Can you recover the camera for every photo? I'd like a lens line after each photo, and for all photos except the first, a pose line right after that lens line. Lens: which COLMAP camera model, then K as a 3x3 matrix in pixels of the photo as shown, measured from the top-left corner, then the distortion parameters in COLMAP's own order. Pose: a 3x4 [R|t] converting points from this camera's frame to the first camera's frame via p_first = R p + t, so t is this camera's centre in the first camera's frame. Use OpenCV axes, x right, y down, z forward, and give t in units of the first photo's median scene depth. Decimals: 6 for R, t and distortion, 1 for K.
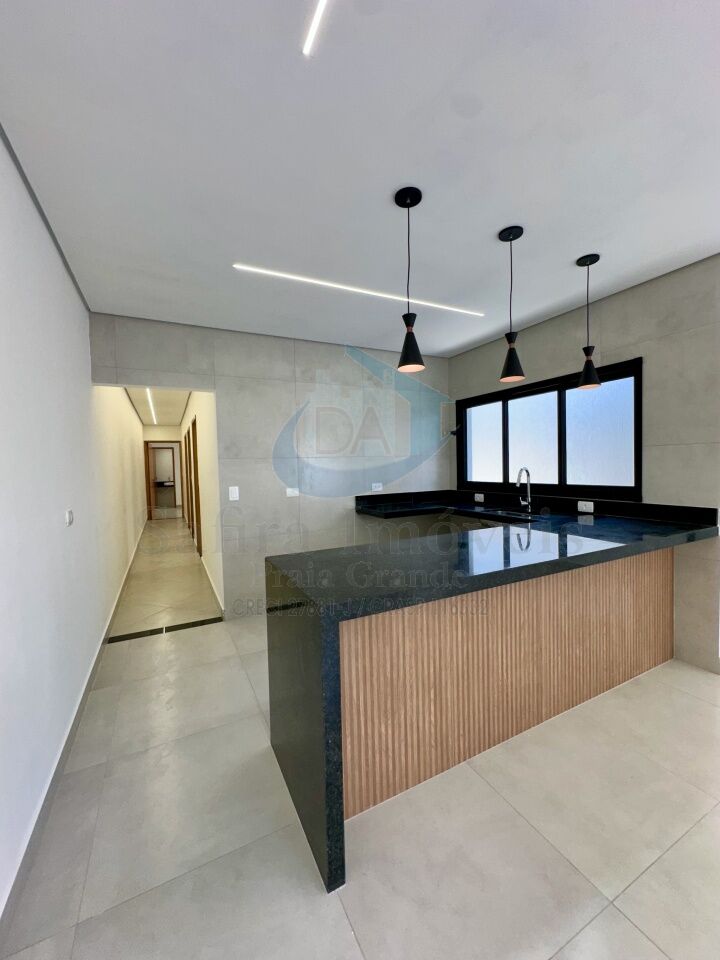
lens RADIAL K [[384.0, 0, 360.0], [0, 384.0, 480.0], [0, 0, 1]] dist [-0.002031, 0.000419]
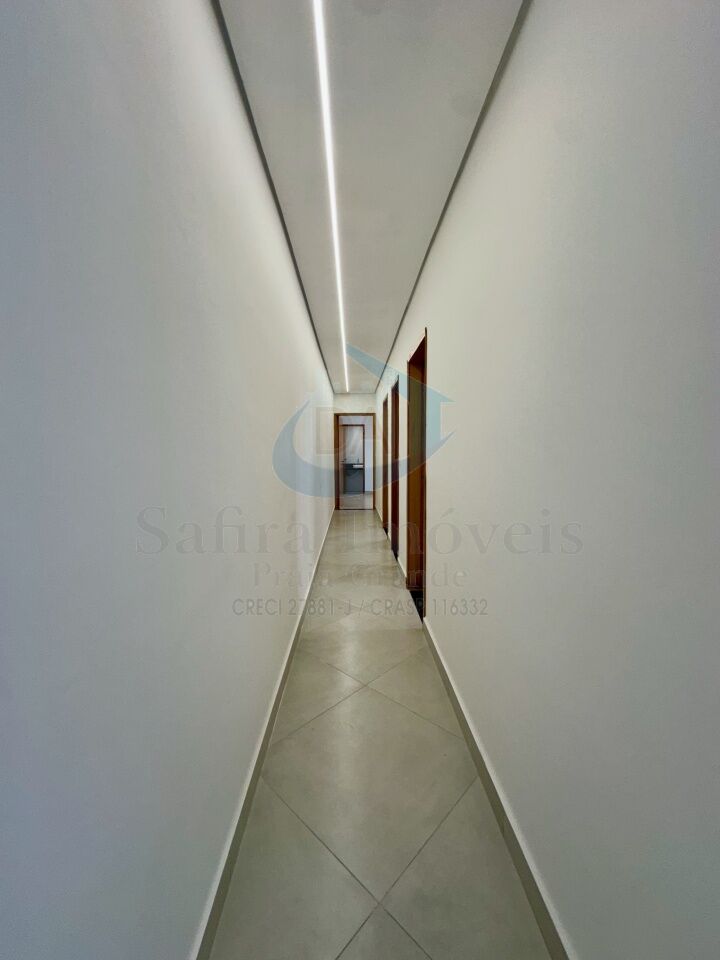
lens RADIAL K [[384.0, 0, 360.0], [0, 384.0, 480.0], [0, 0, 1]] dist [-0.002031, 0.000419]
pose [[0.900998, 0.050396, -0.430887, -0.146766], [-0.035256, 0.998450, 0.043055, 0.003965], [0.432389, -0.023601, 0.901378, 0.270211]]
